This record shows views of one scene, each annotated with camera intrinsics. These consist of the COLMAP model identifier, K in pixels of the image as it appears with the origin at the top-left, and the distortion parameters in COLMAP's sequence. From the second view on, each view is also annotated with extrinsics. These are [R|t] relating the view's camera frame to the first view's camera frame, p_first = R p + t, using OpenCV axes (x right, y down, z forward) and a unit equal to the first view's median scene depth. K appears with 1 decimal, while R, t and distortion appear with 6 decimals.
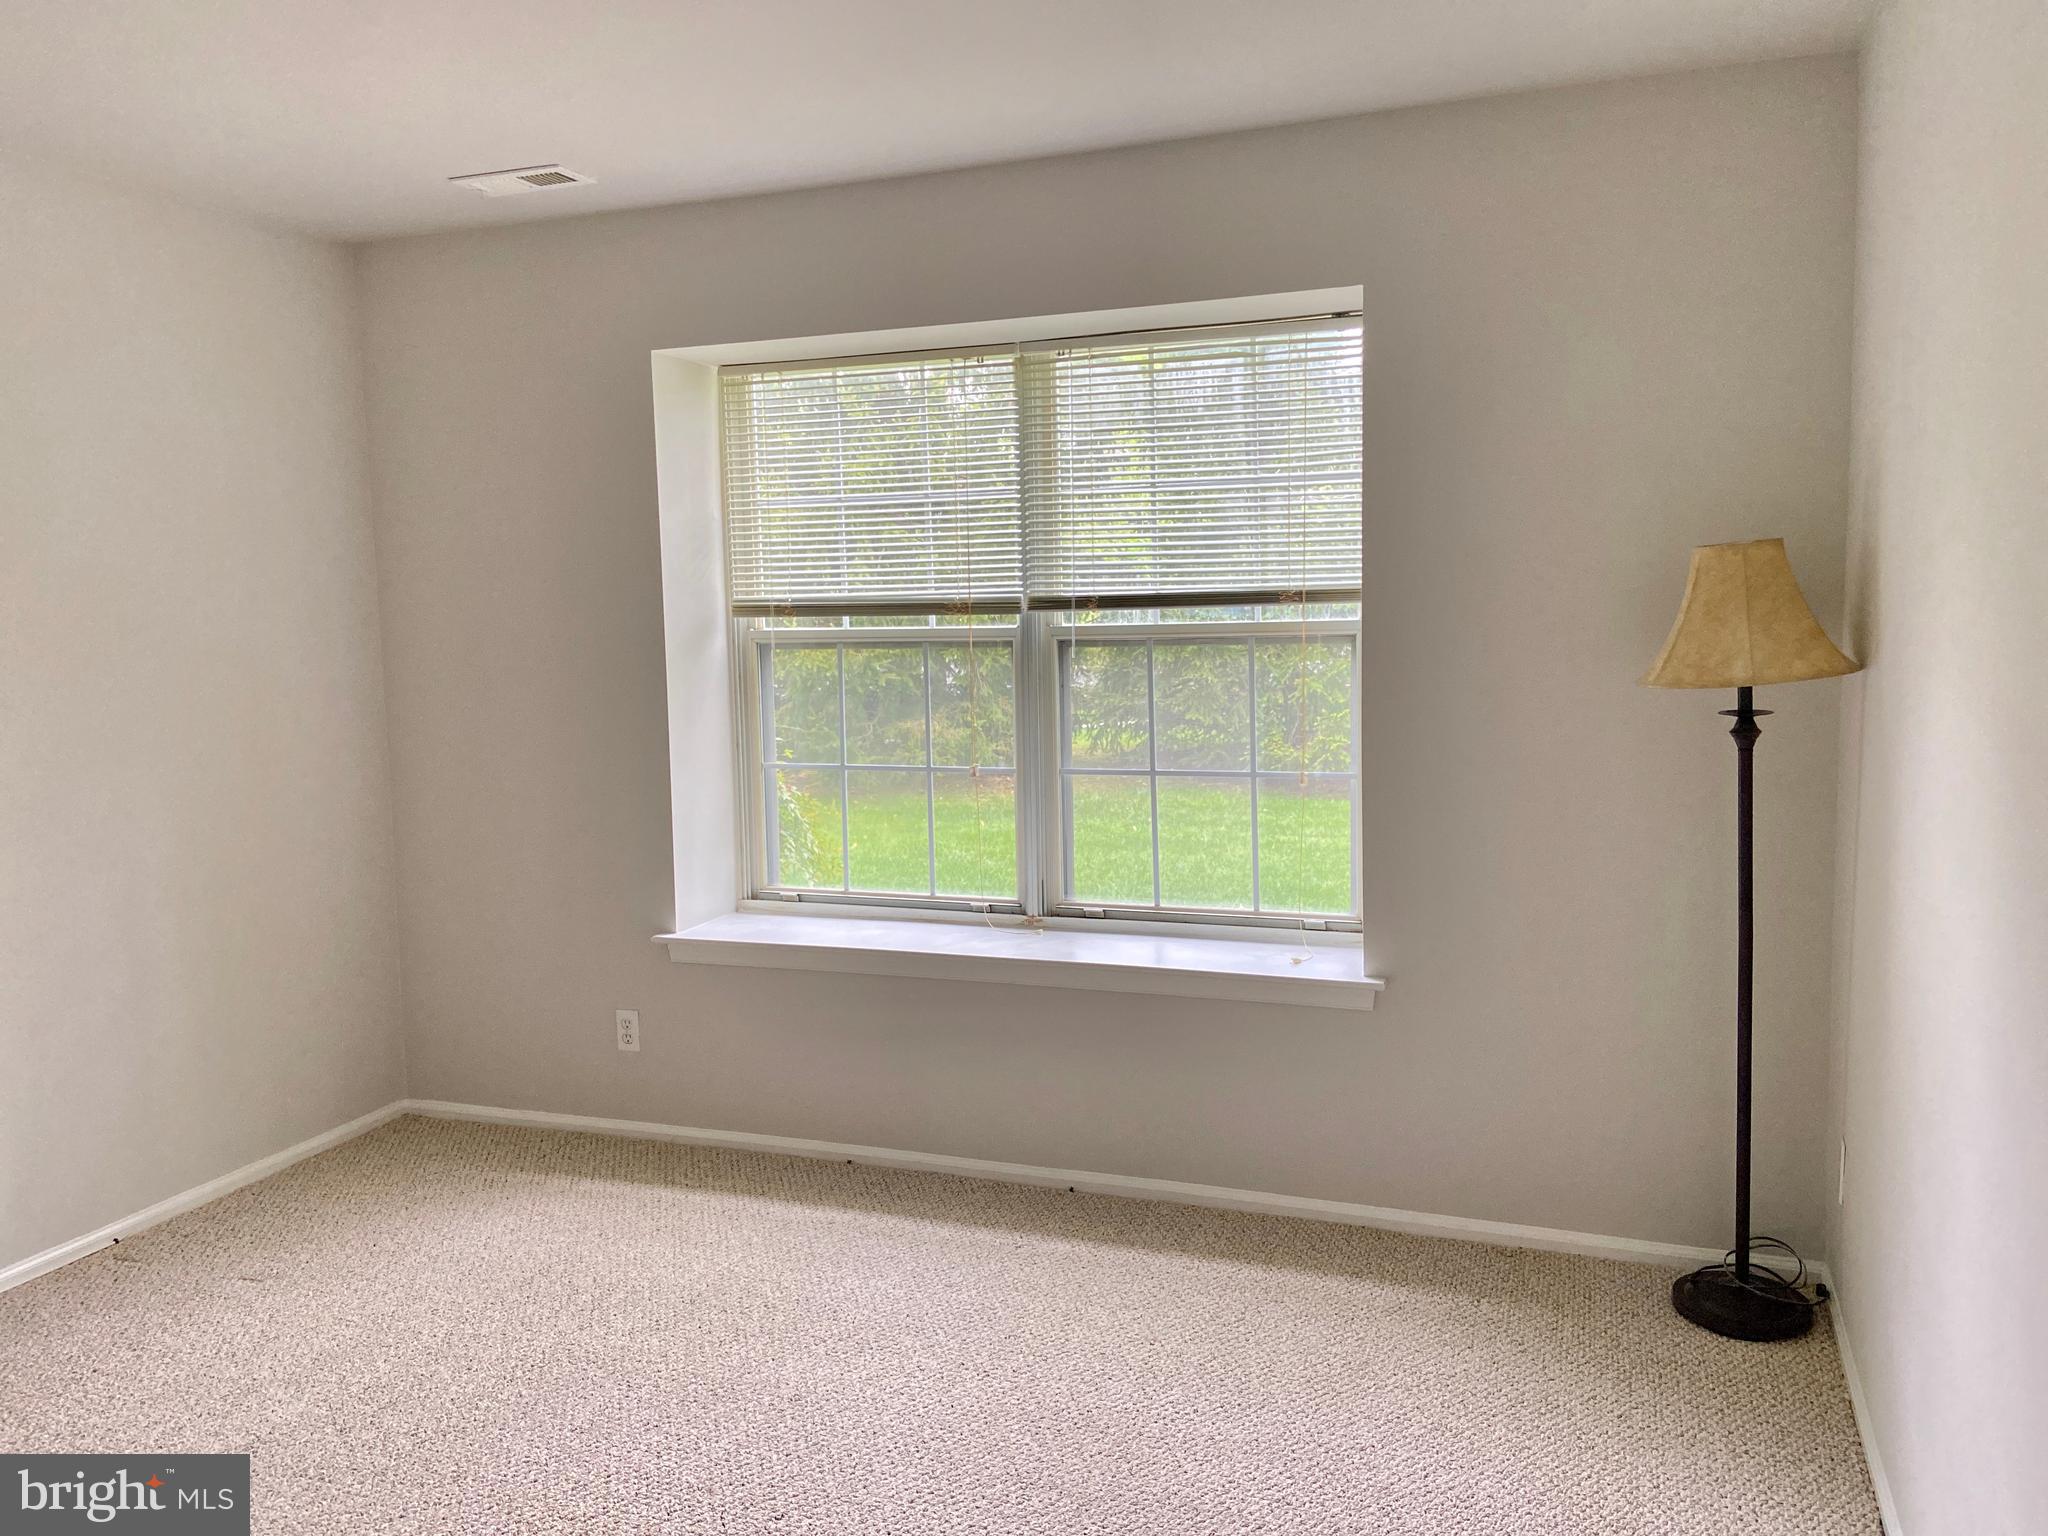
lens RADIAL K [[1542.4, 0, 1033.1], [0, 1542.4, 760.3], [0, 0, 1]] dist [0.128502, -0.163212]
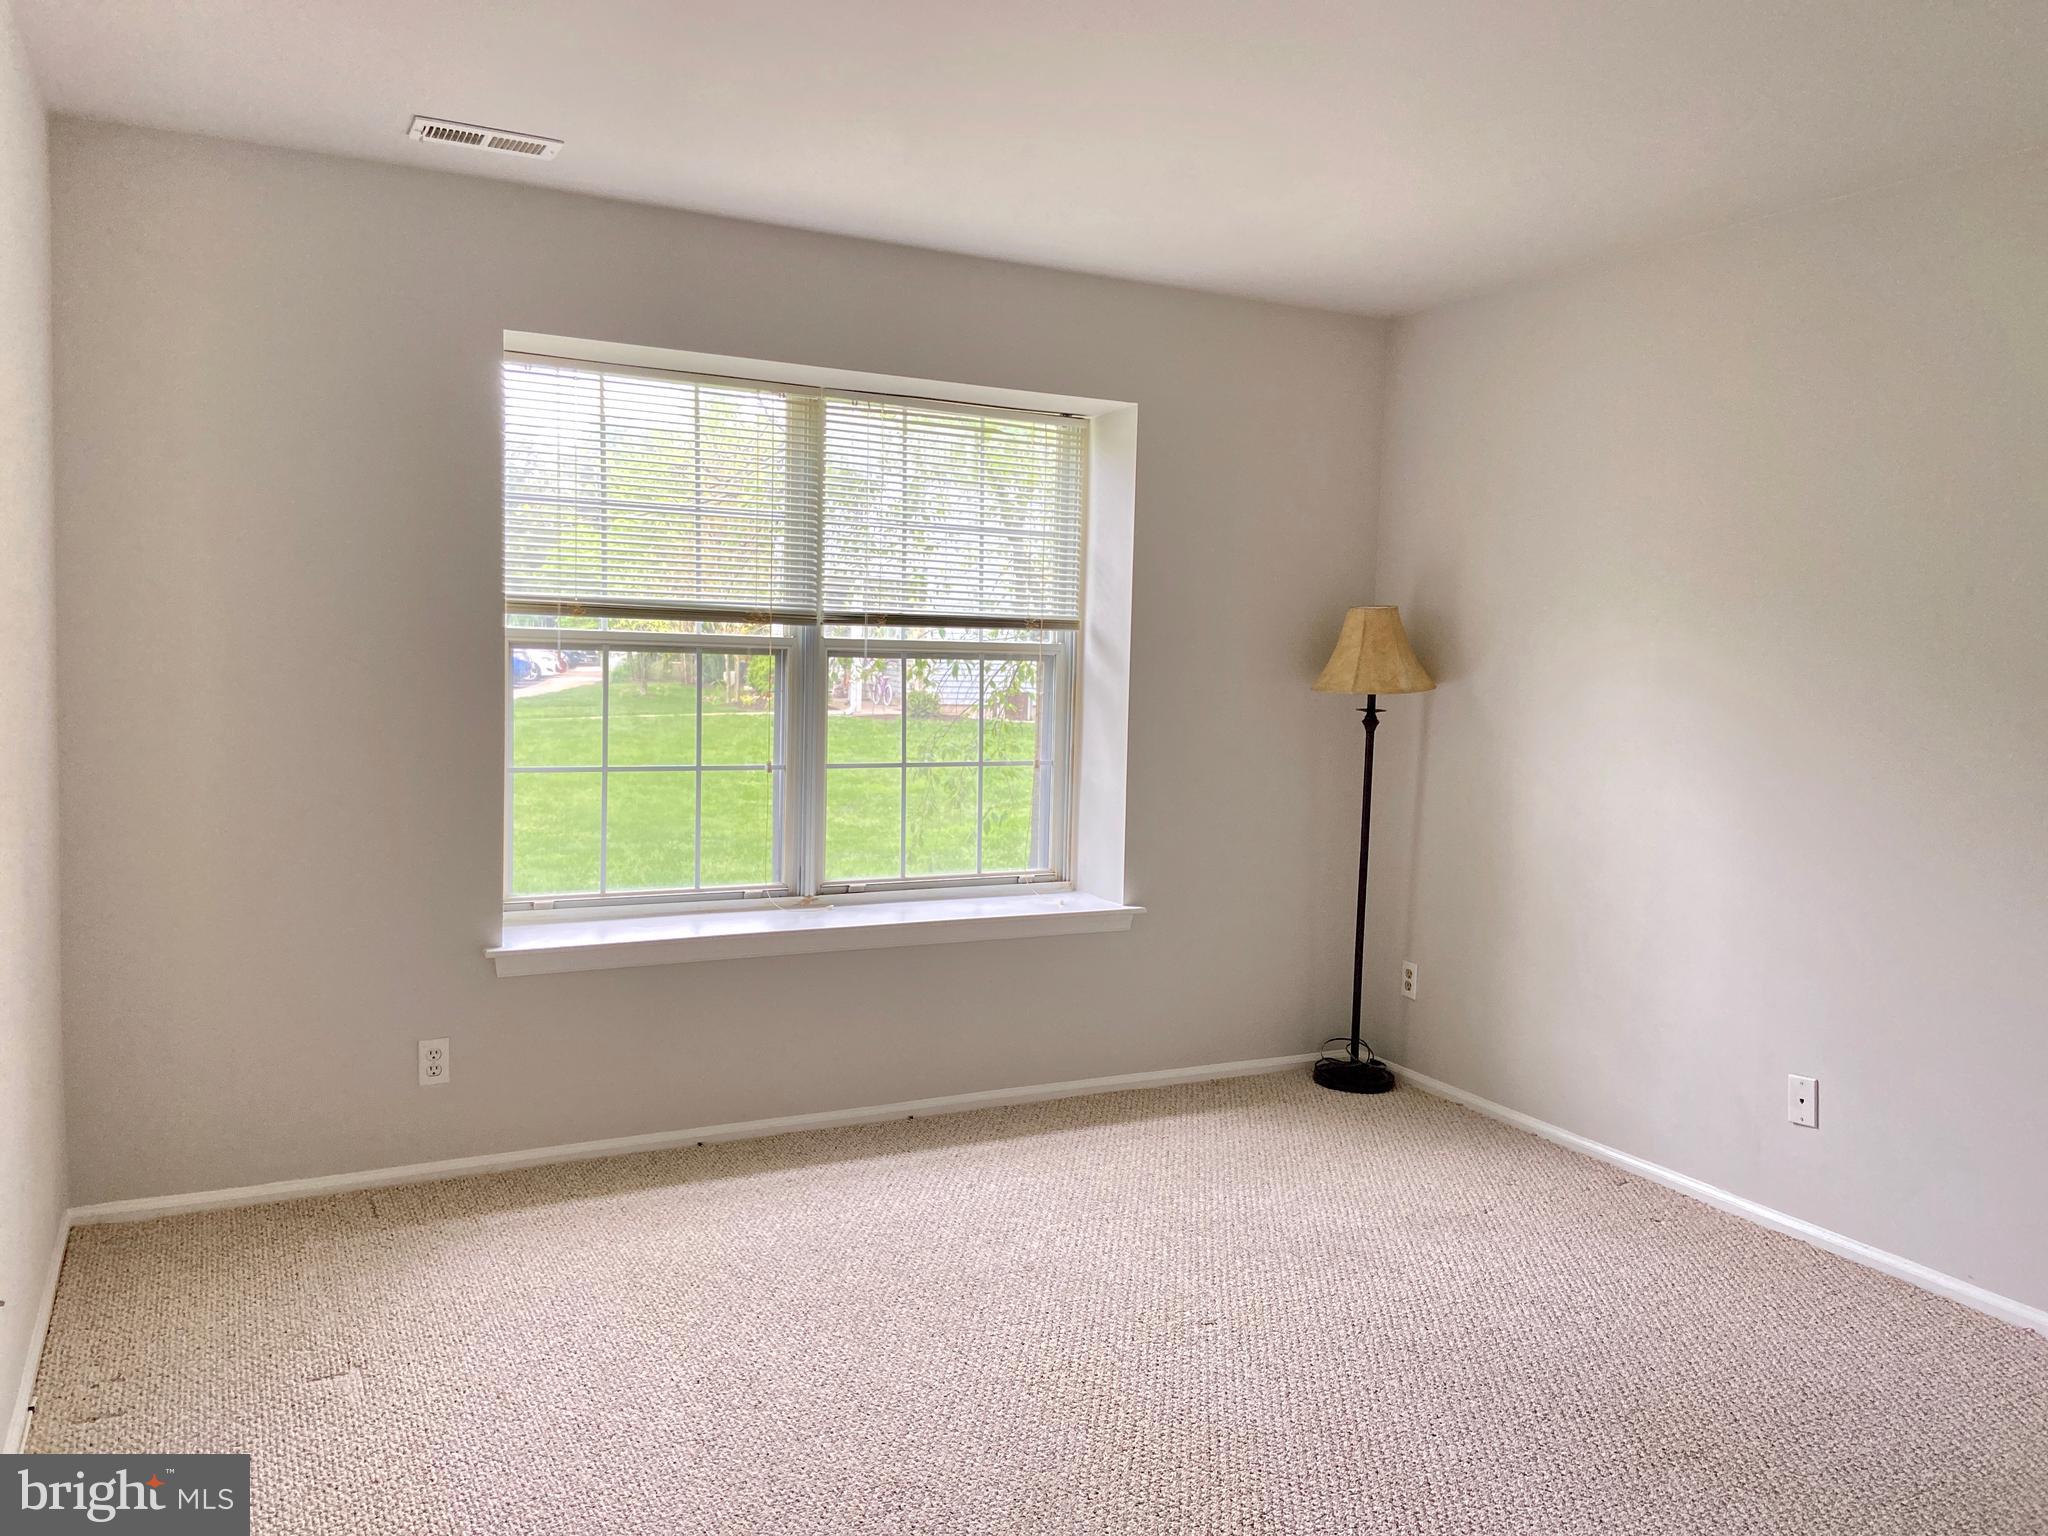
lens RADIAL K [[1542.4, 0, 1033.1], [0, 1542.4, 760.3], [0, 0, 1]] dist [0.128502, -0.163212]
pose [[0.669976, -0.016579, 0.742198, -0.740175], [0.032258, 0.999456, -0.006793, 0.016077], [-0.741682, 0.028493, 0.670146, 0.129266]]
